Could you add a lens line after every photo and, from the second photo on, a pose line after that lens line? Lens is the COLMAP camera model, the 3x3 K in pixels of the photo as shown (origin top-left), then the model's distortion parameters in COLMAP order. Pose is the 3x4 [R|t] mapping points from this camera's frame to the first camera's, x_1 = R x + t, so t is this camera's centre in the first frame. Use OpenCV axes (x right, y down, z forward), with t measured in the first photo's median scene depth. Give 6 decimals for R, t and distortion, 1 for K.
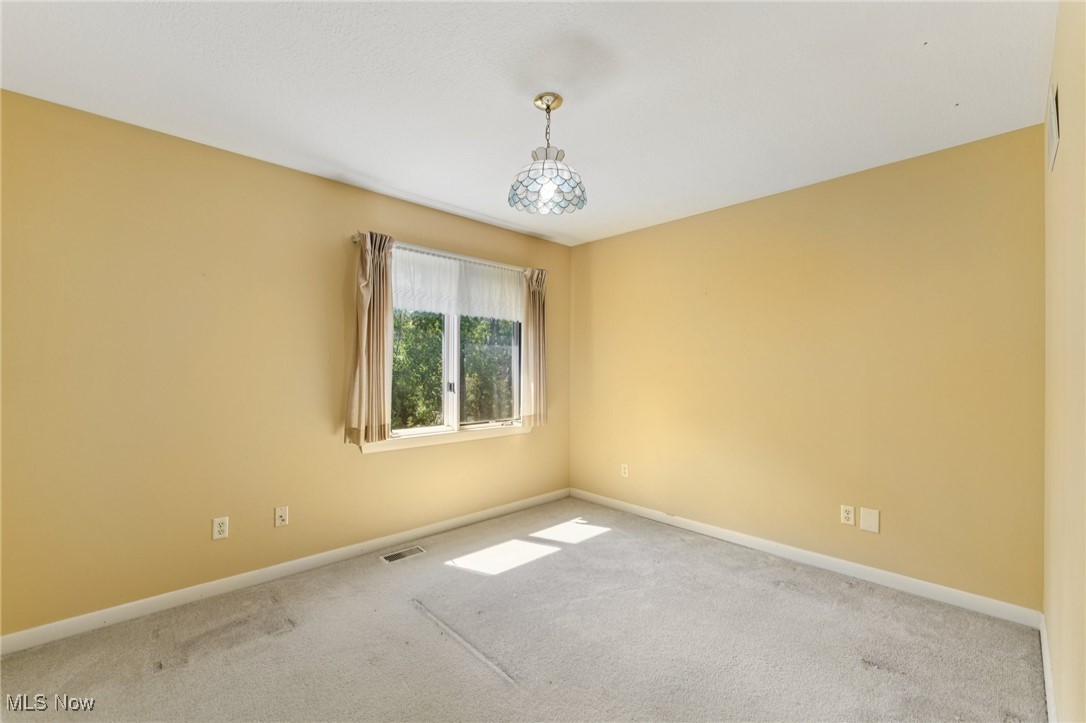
lens RADIAL K [[447.4, 0, 543.0], [0, 447.4, 356.6], [0, 0, 1]] dist [0.002794, -0.000710]
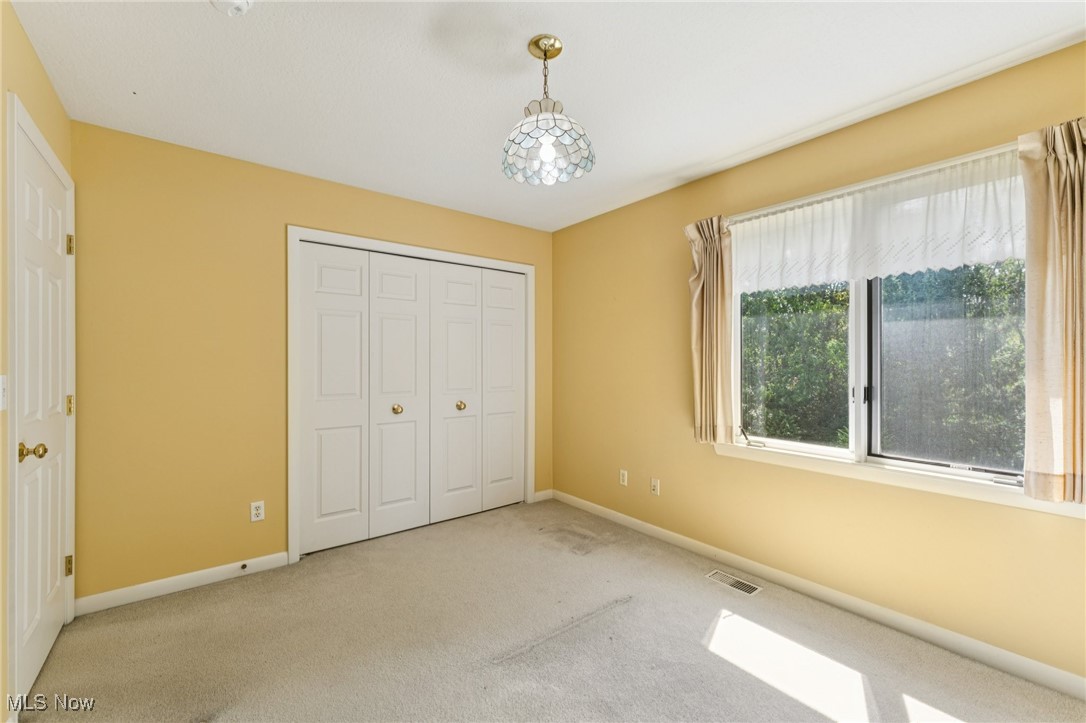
lens RADIAL K [[447.4, 0, 543.9], [0, 447.4, 362.0], [0, 0, 1]] dist [0.002794, -0.000710]
pose [[-0.100821, -0.010287, -0.994851, 0.563988], [0.021735, 0.999685, -0.012539, 0.024719], [0.994667, -0.022888, -0.100566, 0.720889]]
